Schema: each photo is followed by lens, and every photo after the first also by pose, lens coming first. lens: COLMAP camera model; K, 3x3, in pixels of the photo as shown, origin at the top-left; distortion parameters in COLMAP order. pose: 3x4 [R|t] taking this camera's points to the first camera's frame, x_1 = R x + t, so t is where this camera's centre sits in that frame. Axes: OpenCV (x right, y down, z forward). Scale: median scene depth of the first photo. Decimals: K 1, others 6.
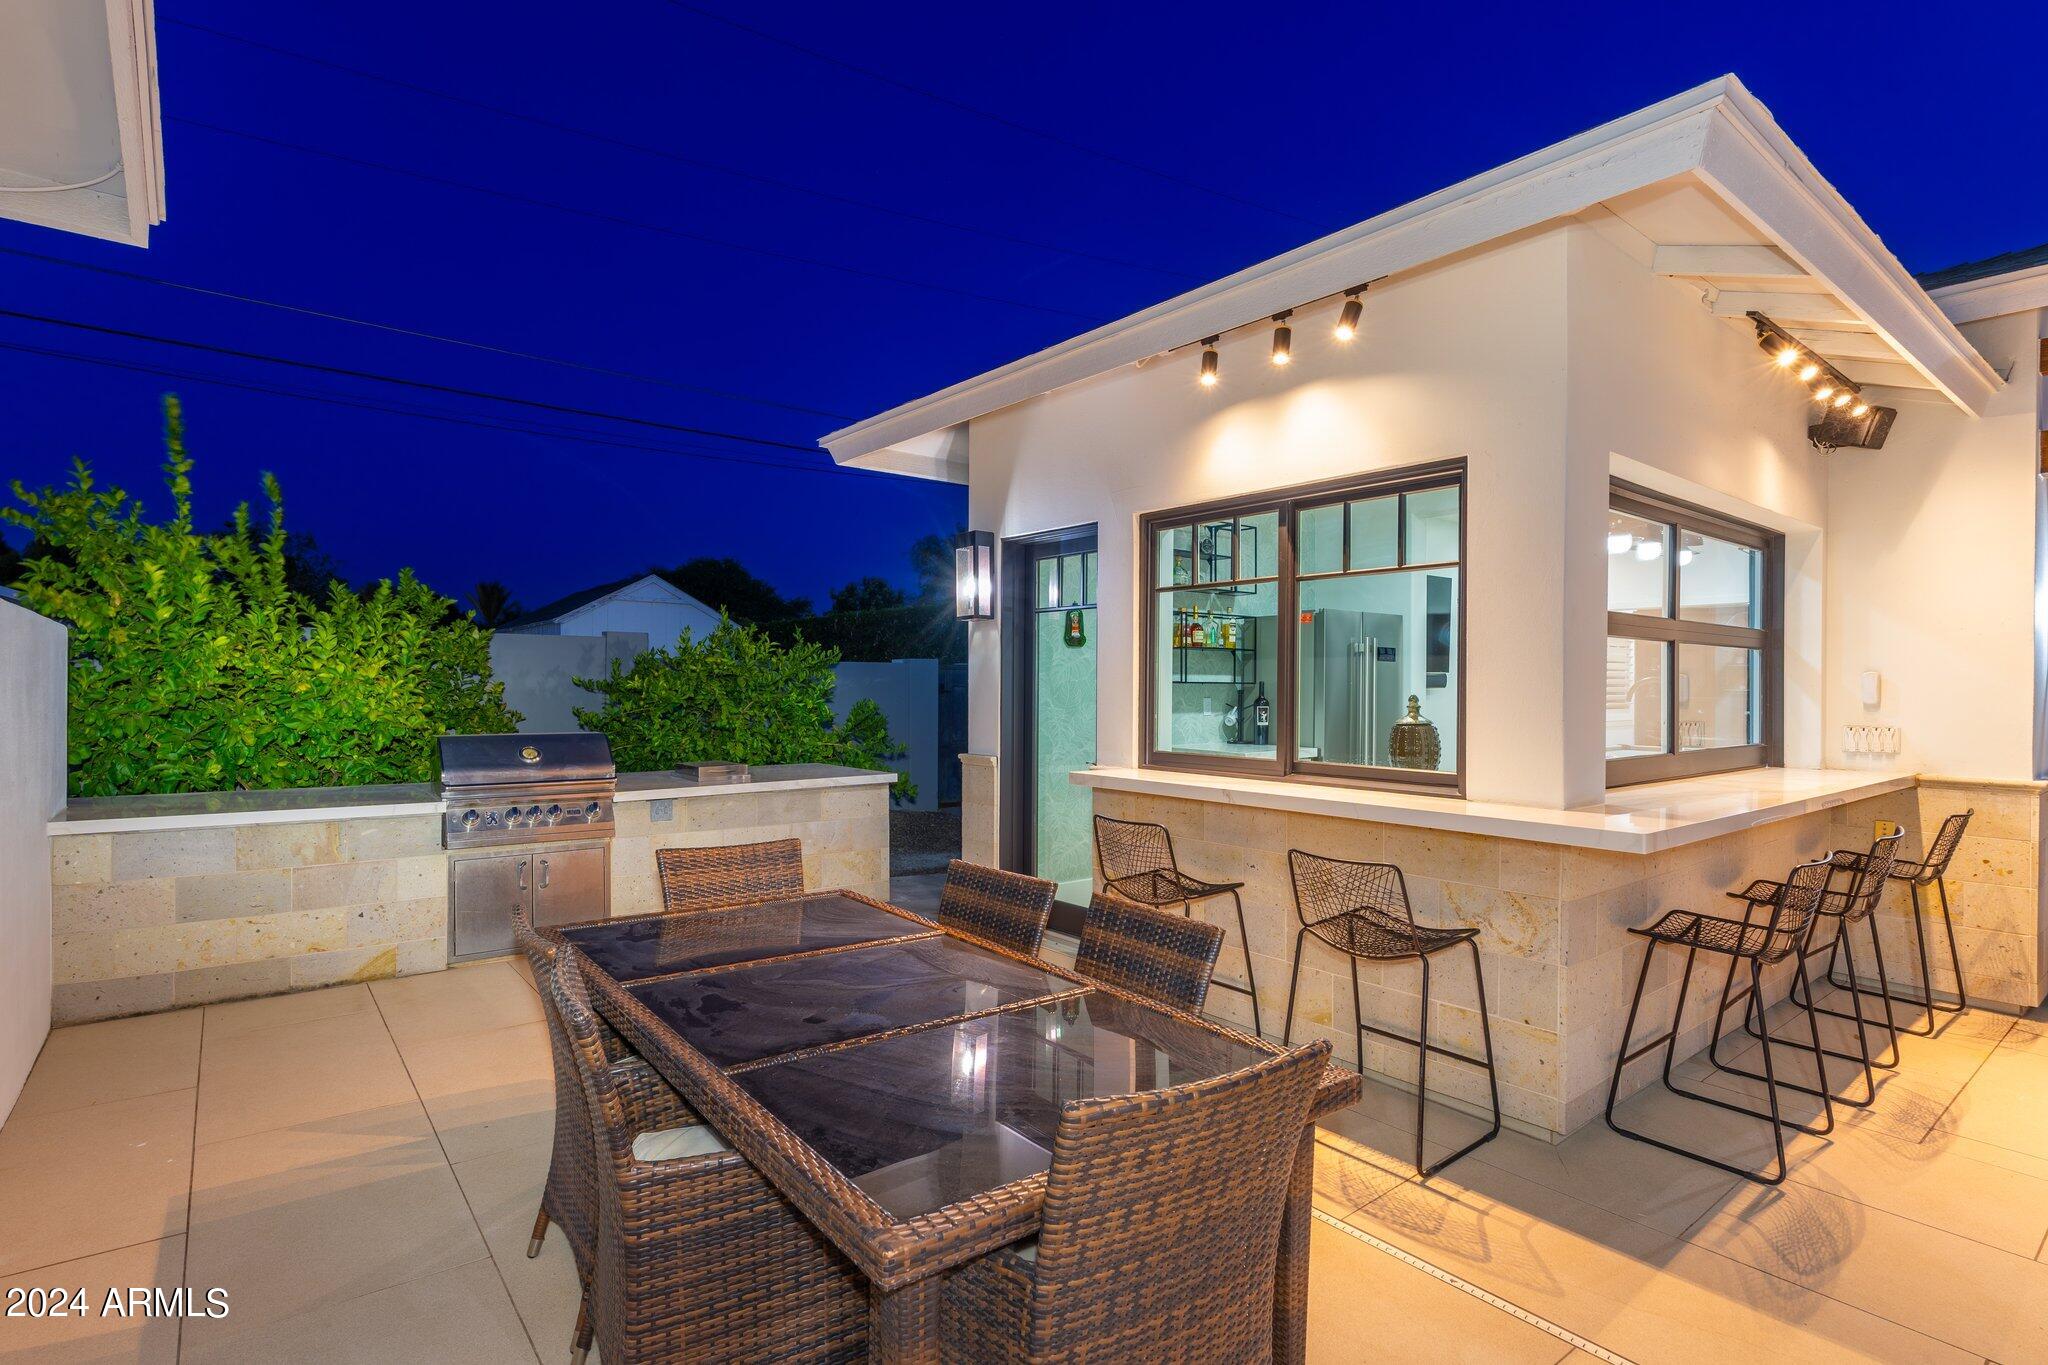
lens RADIAL K [[1023.2, 0, 1030.5], [0, 1023.2, 677.5], [0, 0, 1]] dist [-0.004060, -0.001193]
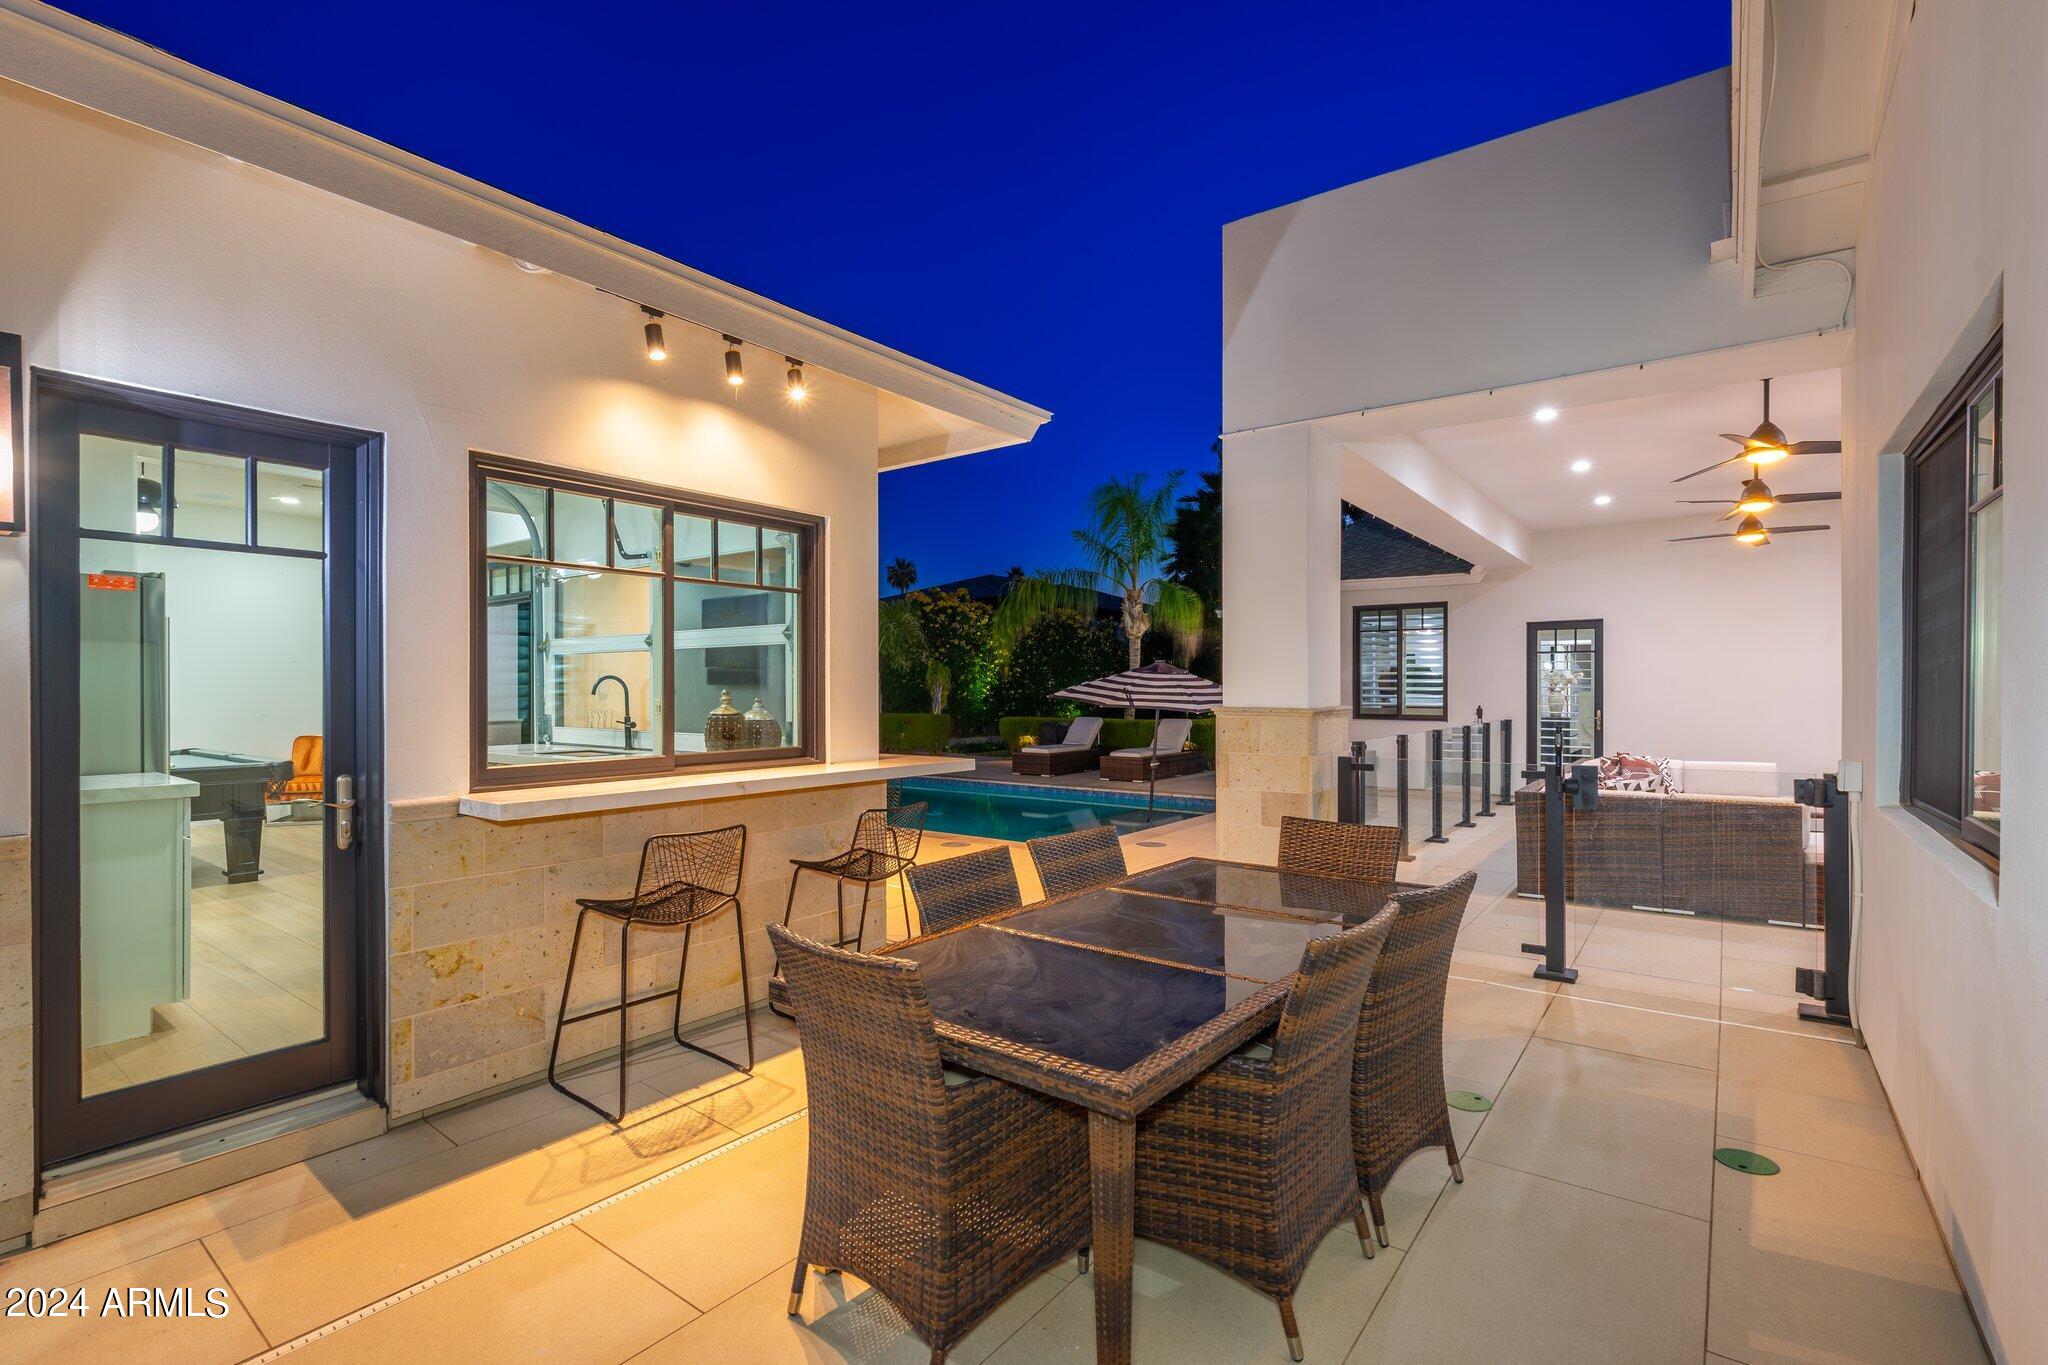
lens RADIAL K [[929.8, 0, 1024.3], [0, 929.8, 695.7], [0, 0, 1]] dist [-0.000588, 0.000710]
pose [[-0.241885, -0.015003, 0.970189, -0.732789], [-0.014434, 0.999825, 0.011863, 0.005954], [-0.970197, -0.011134, -0.242060, 0.872681]]
